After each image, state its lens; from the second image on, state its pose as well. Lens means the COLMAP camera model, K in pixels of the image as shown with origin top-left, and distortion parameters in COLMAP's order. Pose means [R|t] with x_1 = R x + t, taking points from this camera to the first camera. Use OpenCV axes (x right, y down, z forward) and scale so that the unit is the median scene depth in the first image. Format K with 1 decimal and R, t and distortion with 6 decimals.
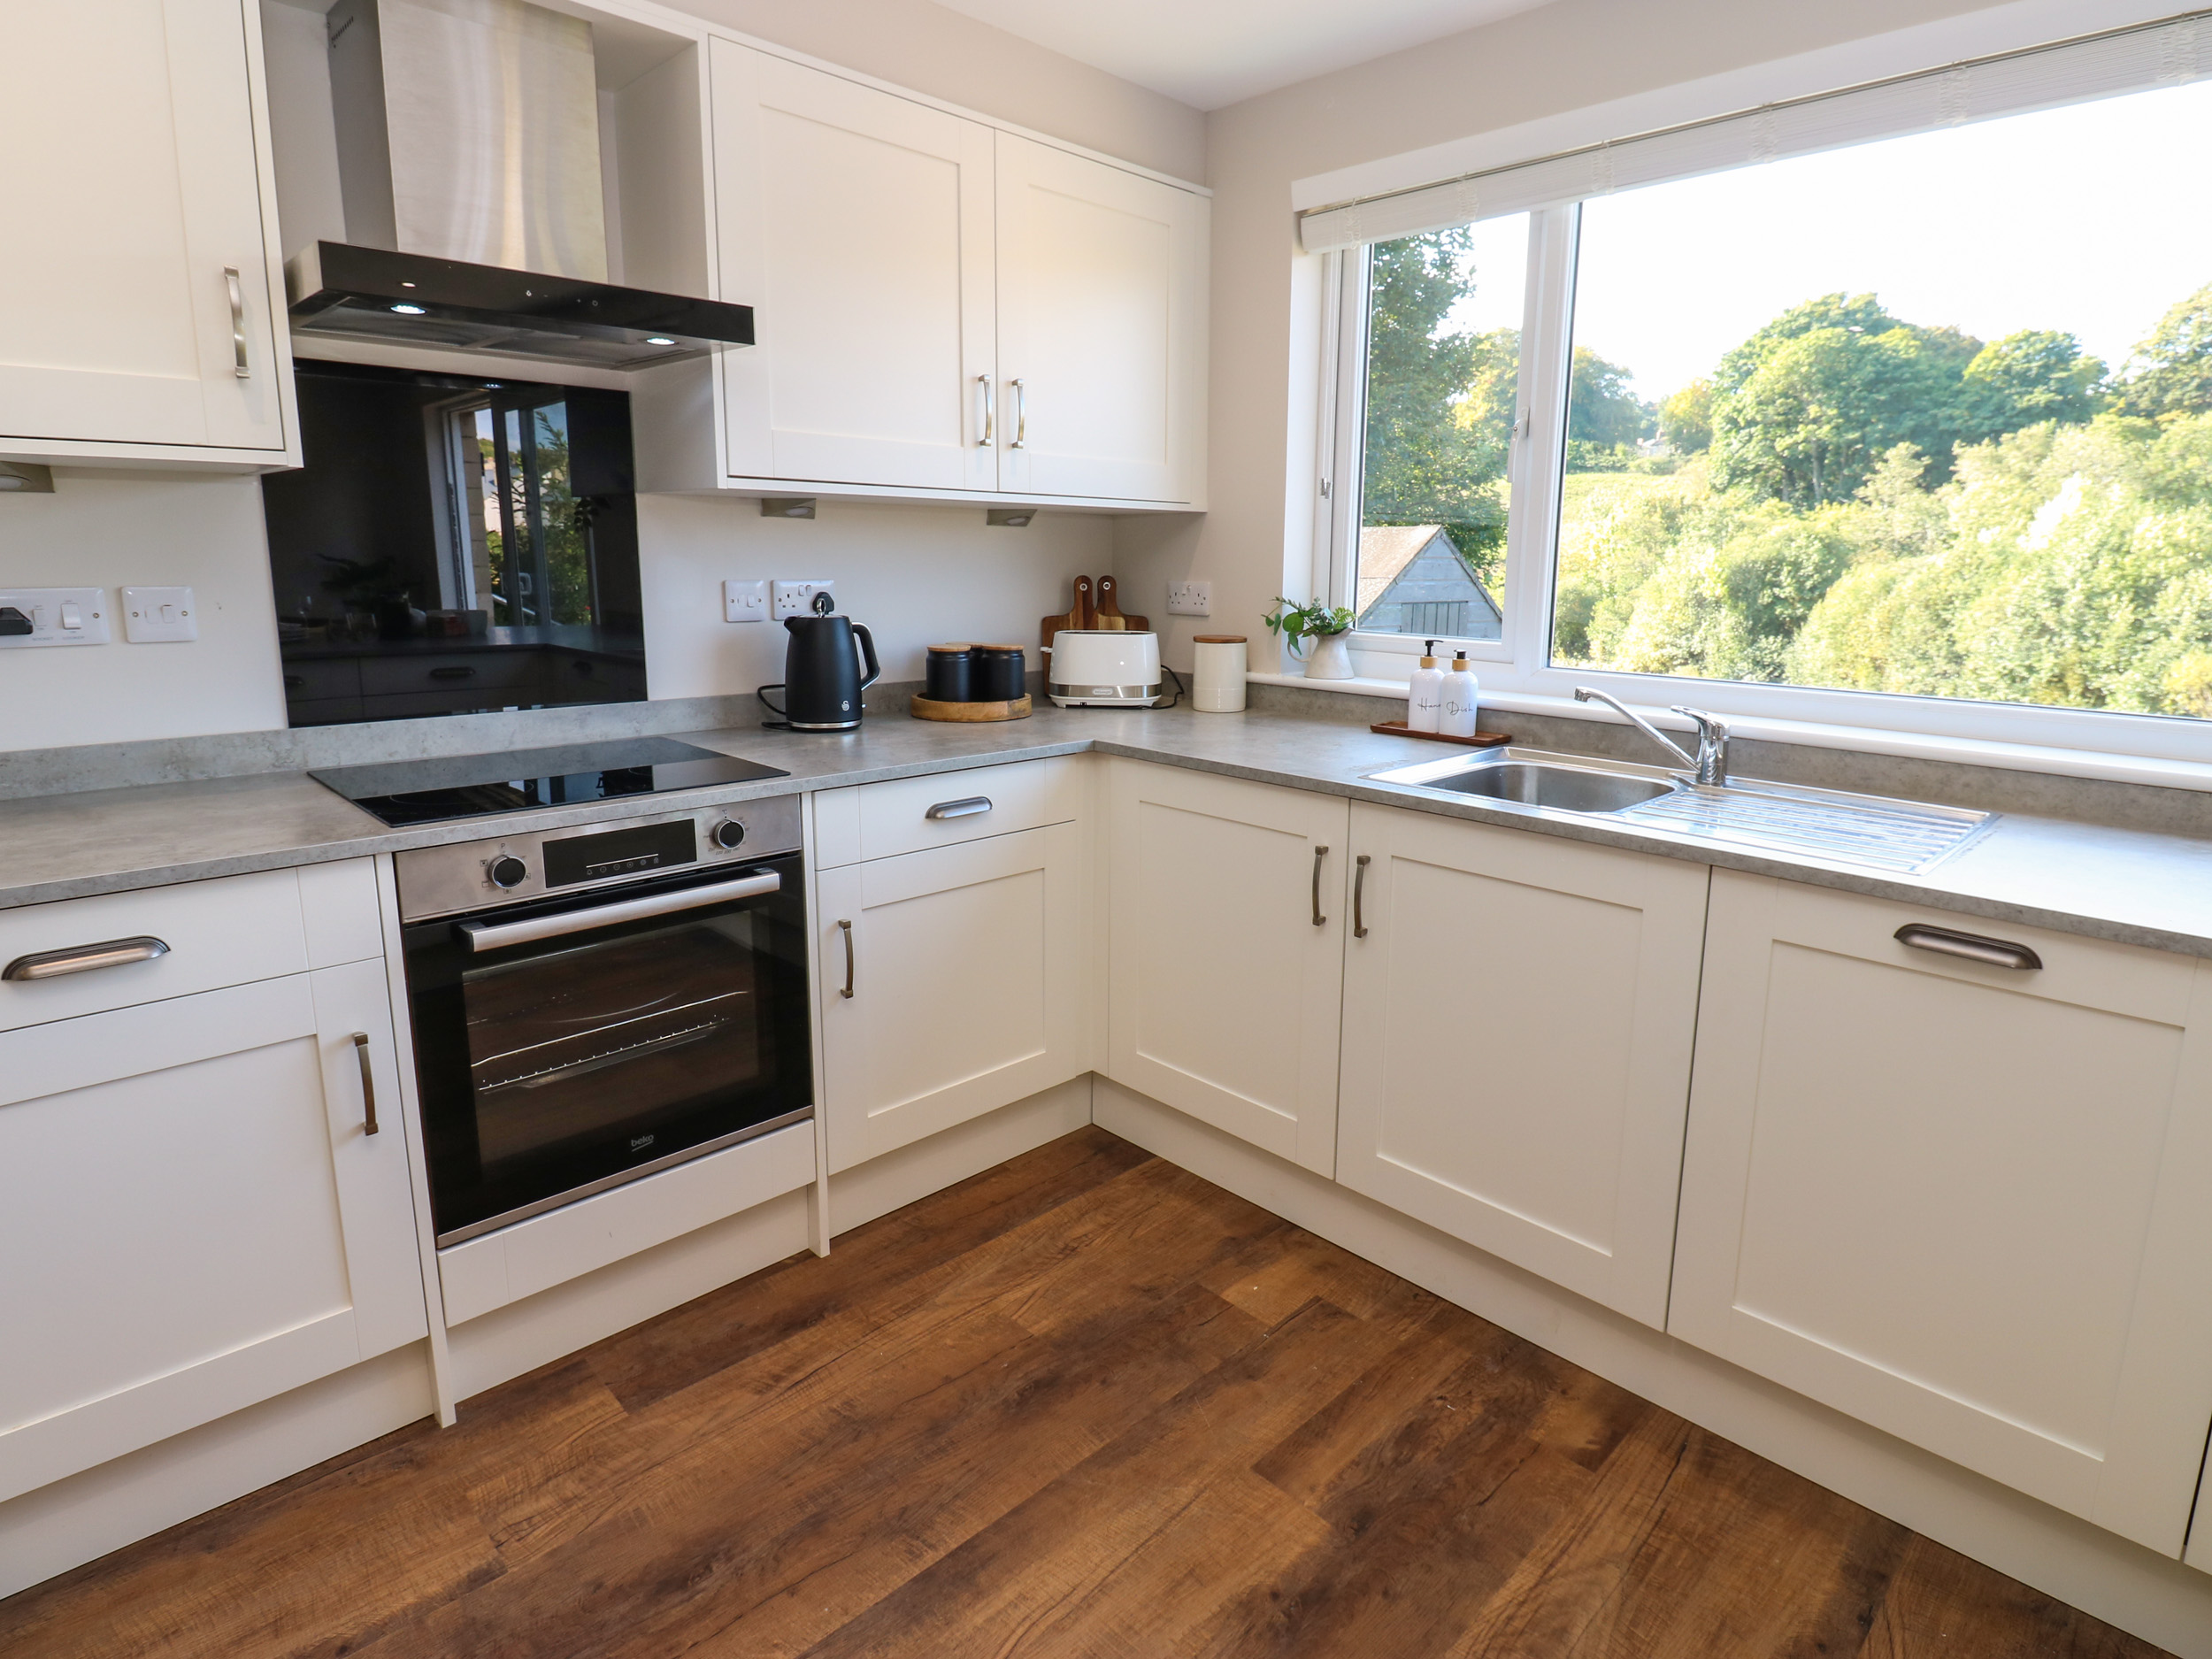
lens RADIAL K [[1186.9, 0, 1160.2], [0, 1186.9, 769.7], [0, 0, 1]] dist [0.001193, -0.014094]
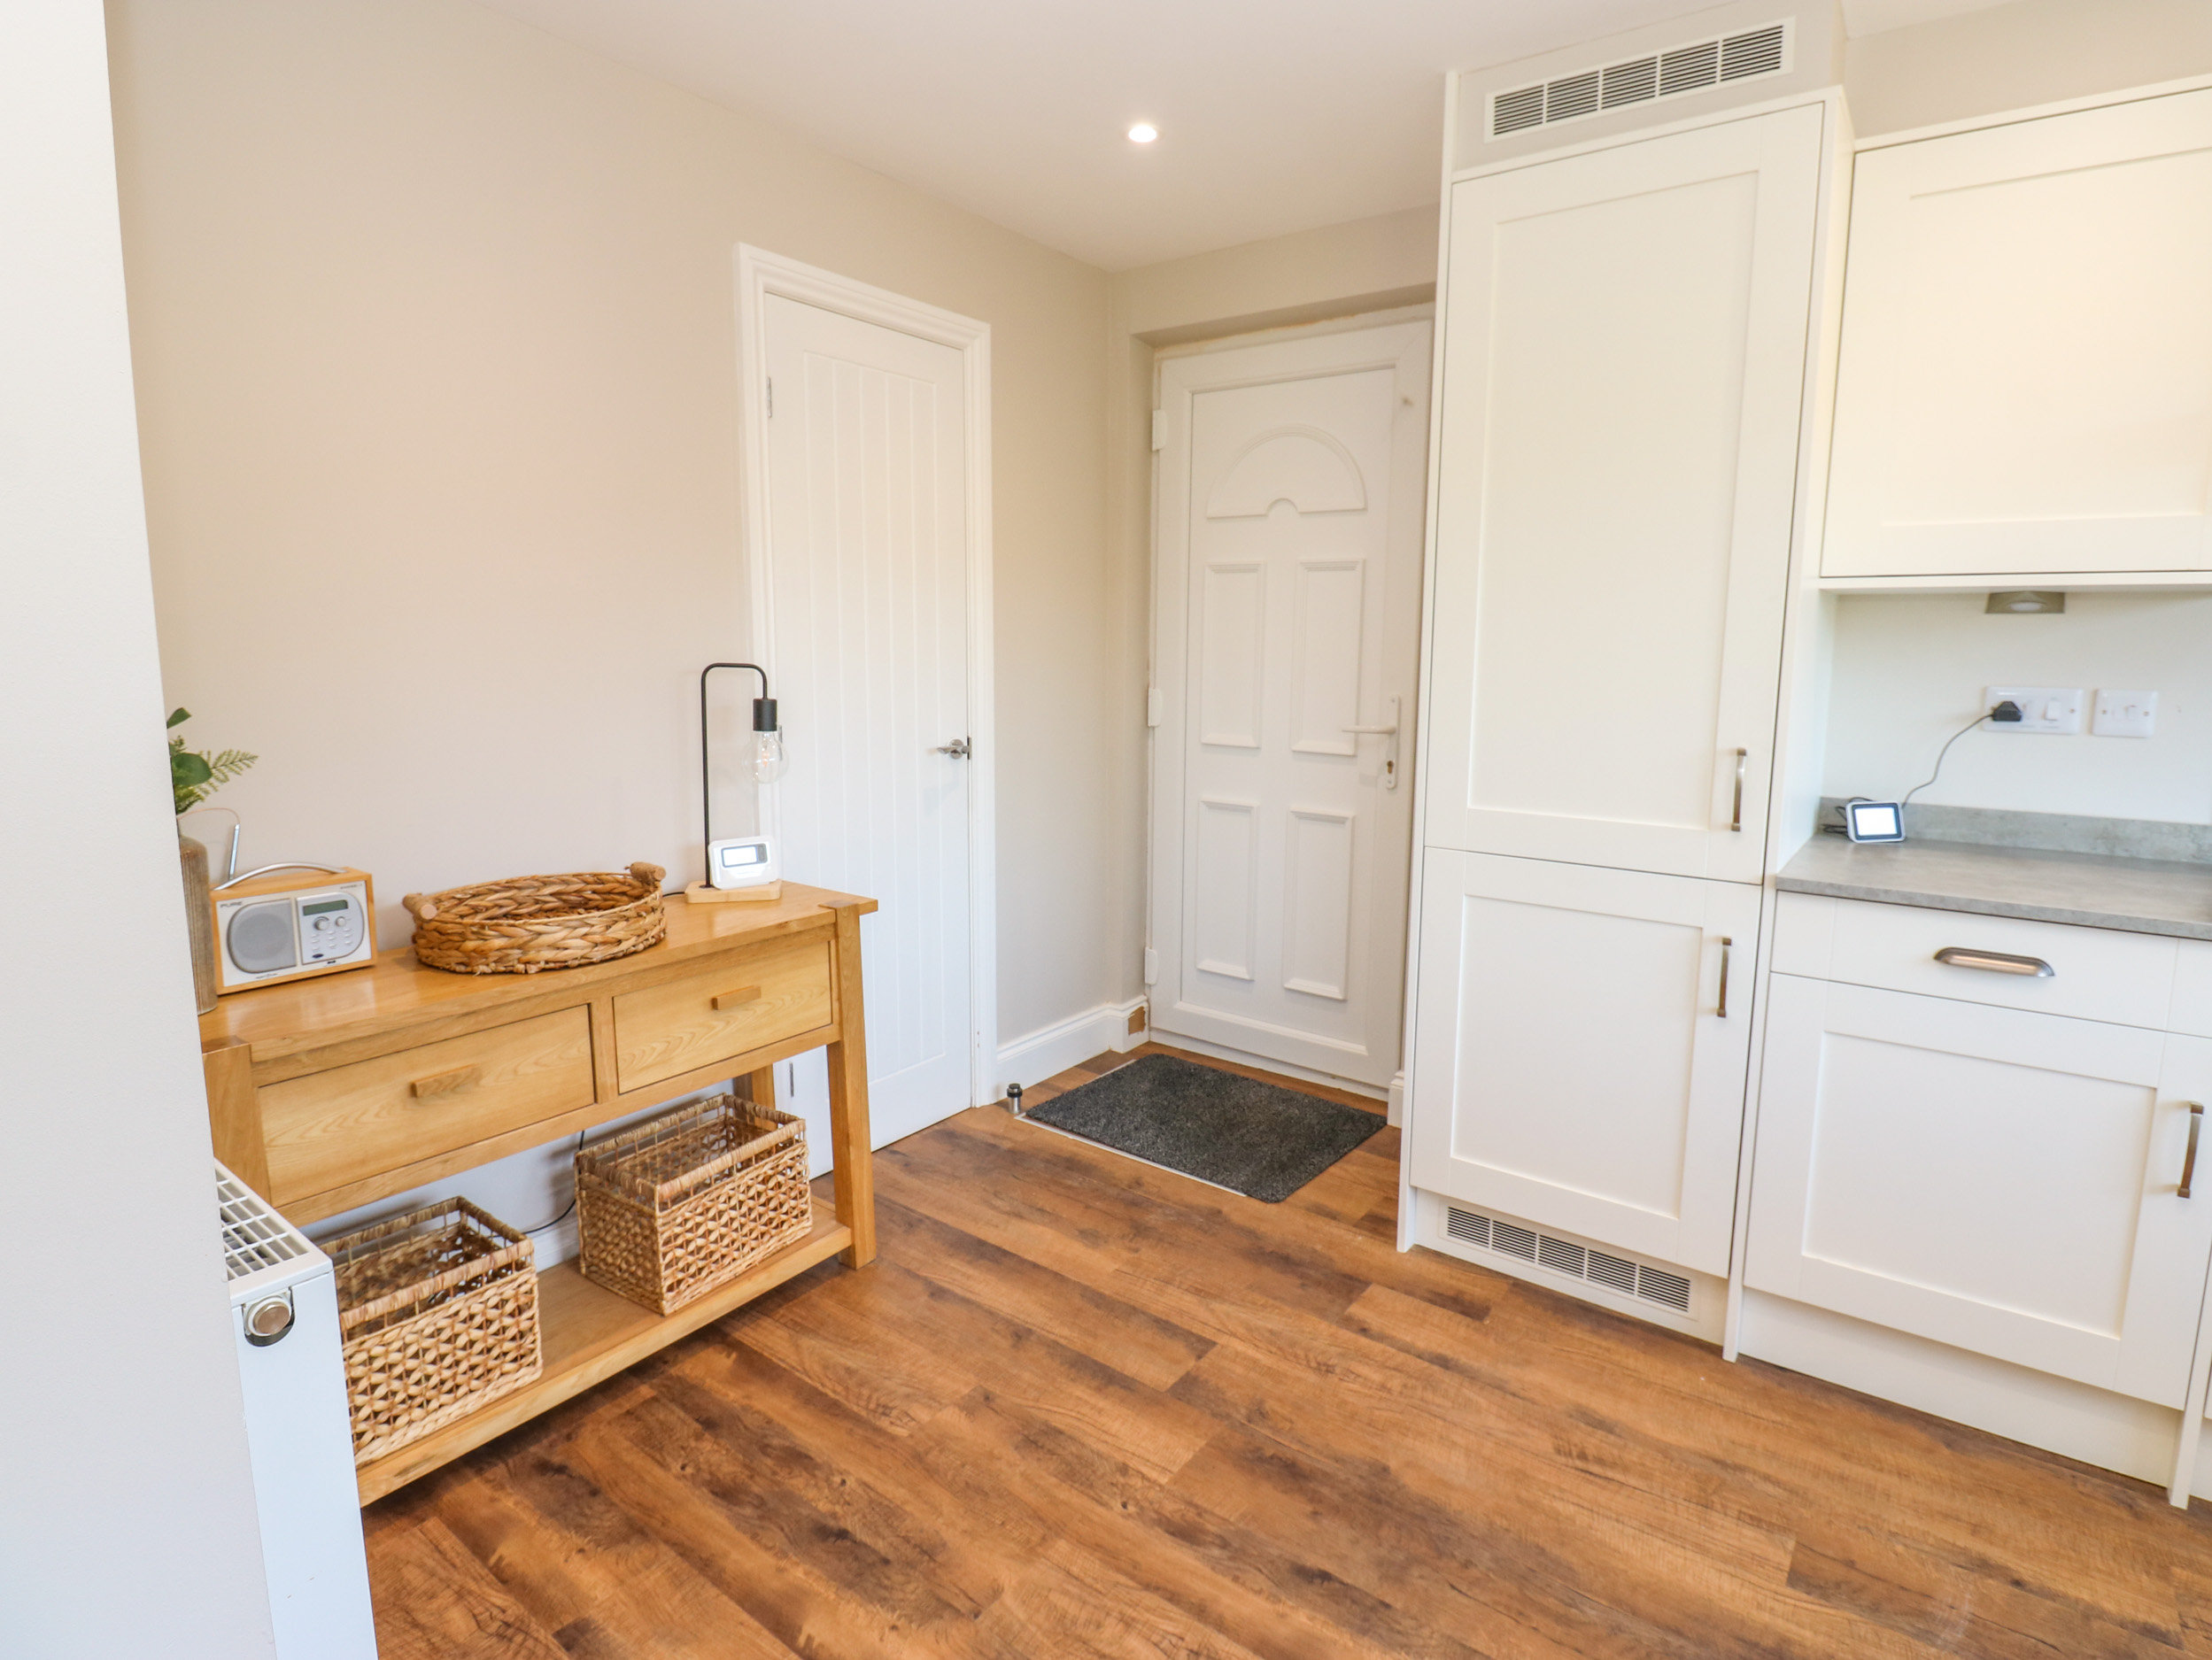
lens RADIAL K [[1154.0, 0, 1123.5], [0, 1154.0, 800.8], [0, 0, 1]] dist [0.002088, -0.013524]
pose [[0.135164, 0.123548, -0.983090, 0.116294], [-0.185432, 0.977819, 0.097391, 0.020928], [0.973317, 0.169133, 0.155076, -0.104363]]
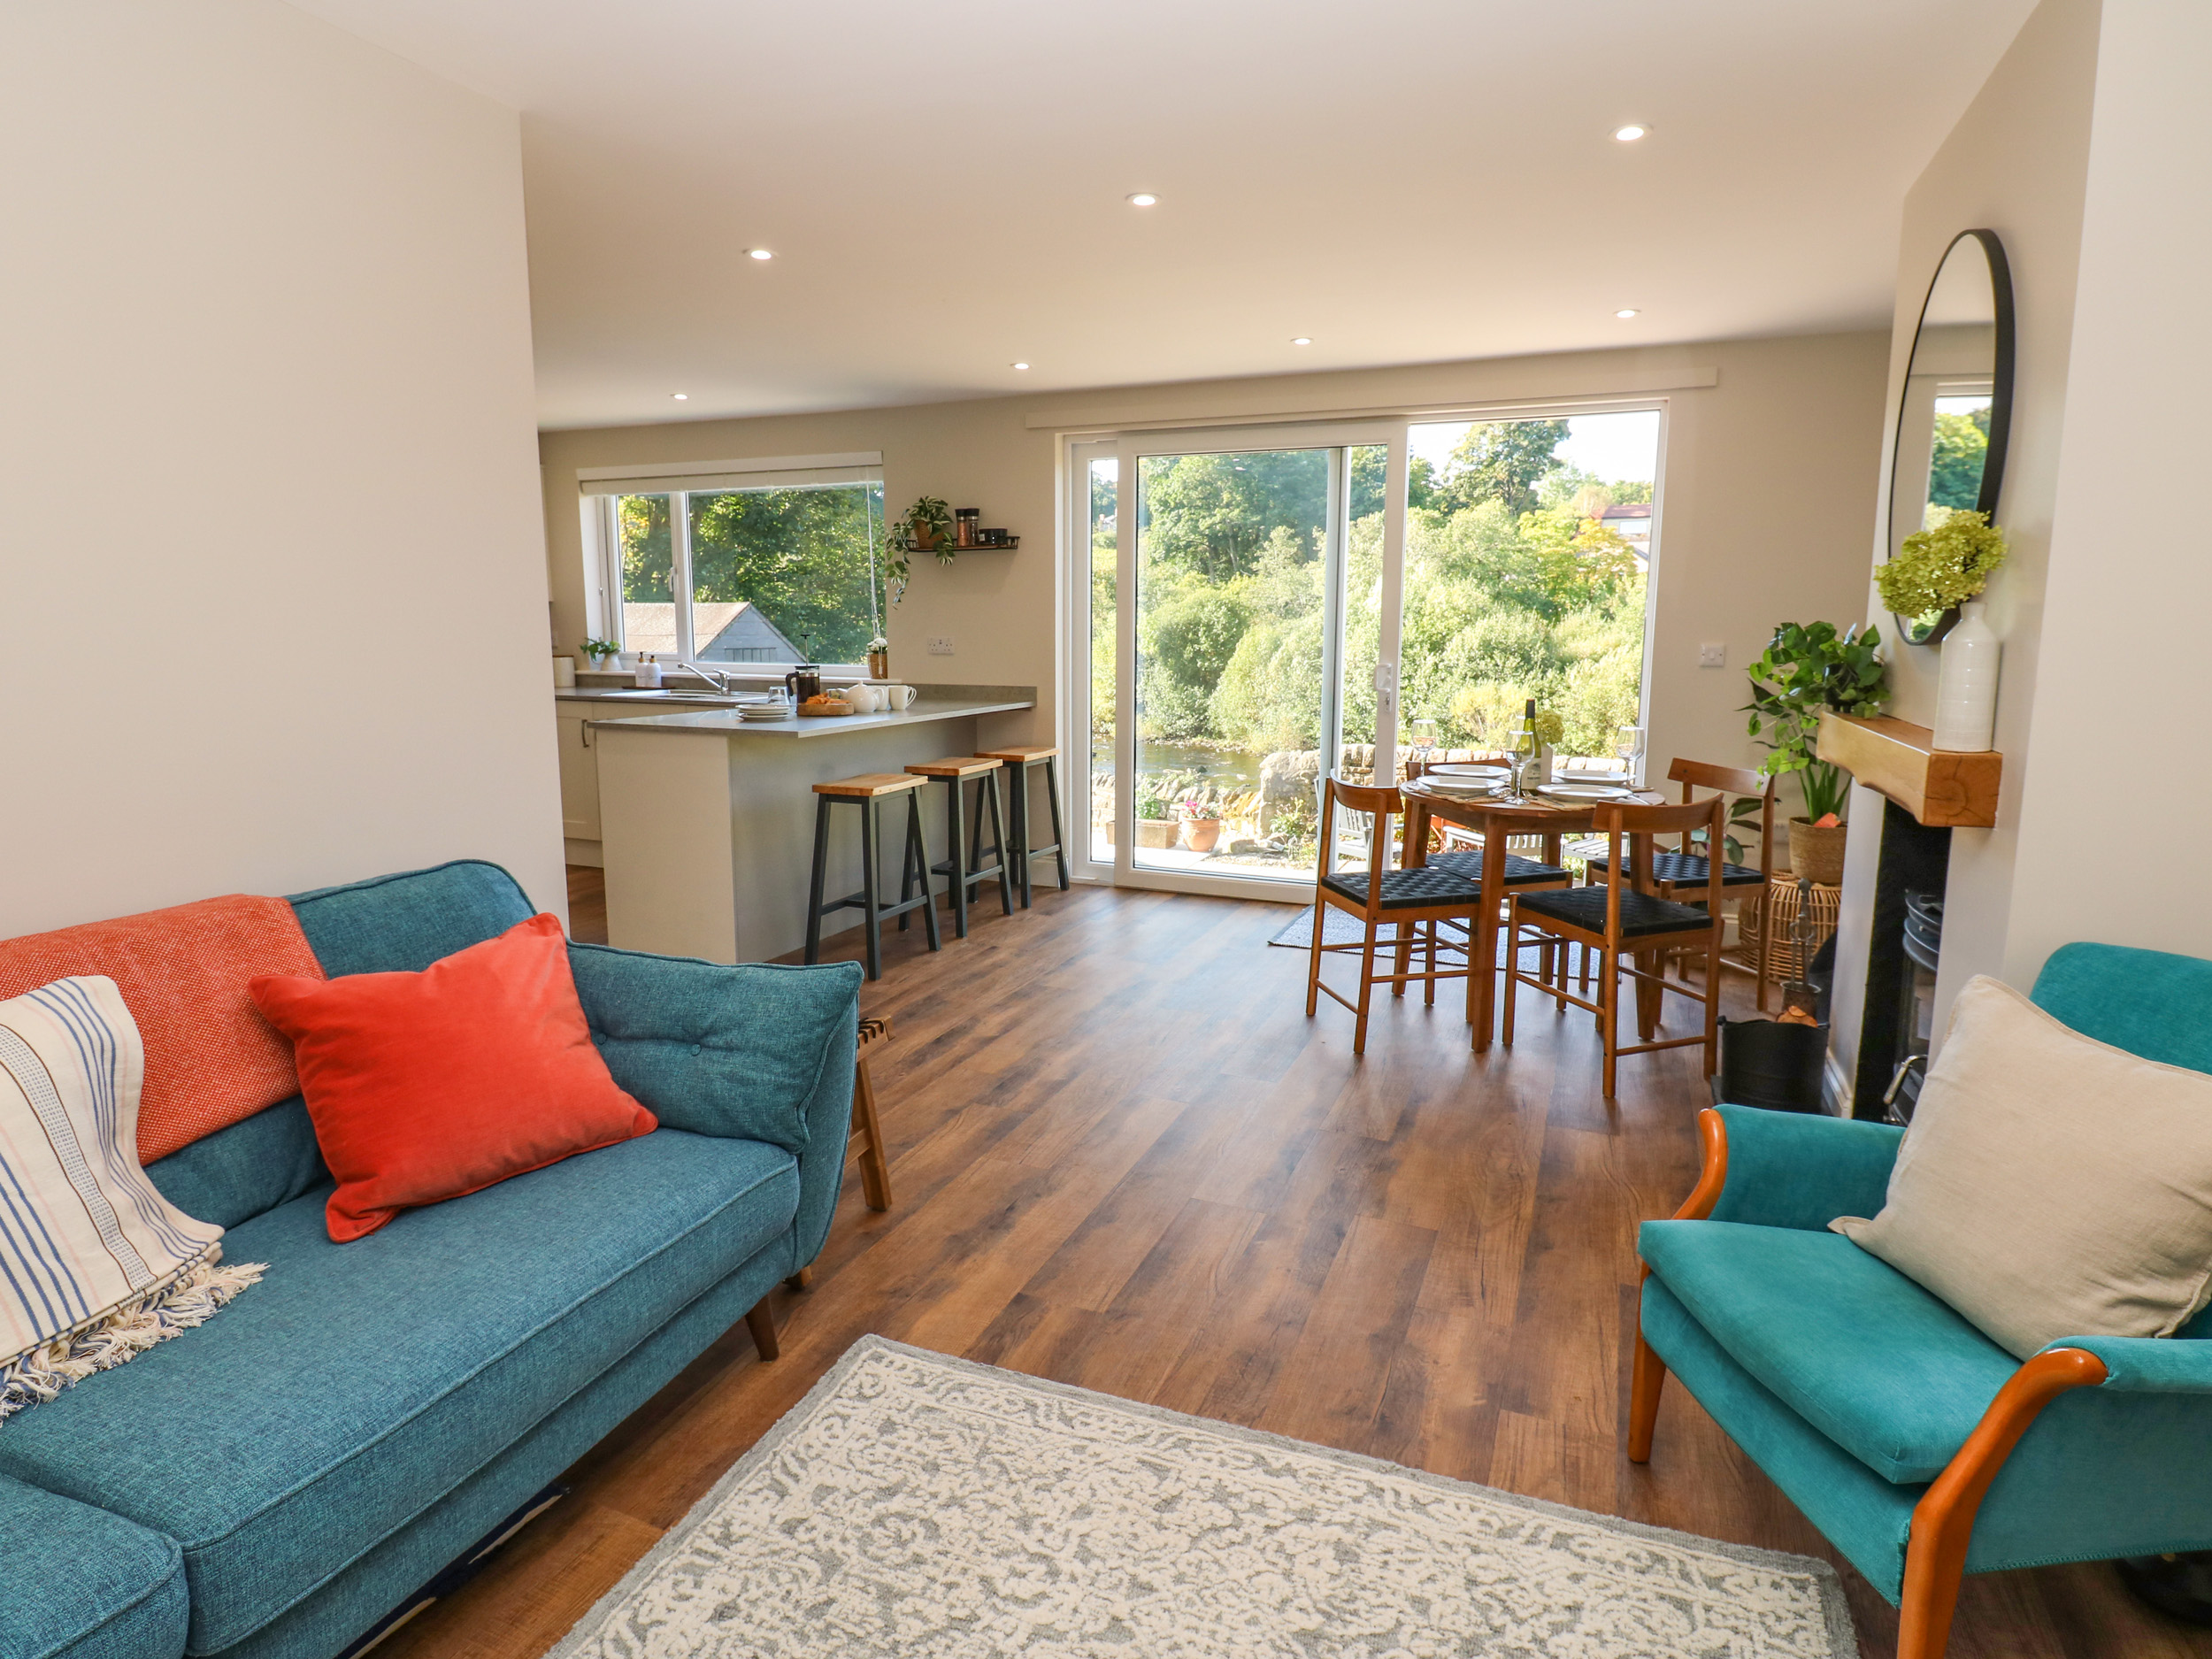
lens RADIAL K [[1179.1, 0, 1129.3], [0, 1179.1, 793.6], [0, 0, 1]] dist [0.002497, 0.000118]
pose [[0.925922, -0.063448, 0.372348, 0.239016], [0.076116, 0.996910, -0.019407, 0.337835], [-0.369966, 0.046311, 0.927890, -1.810797]]
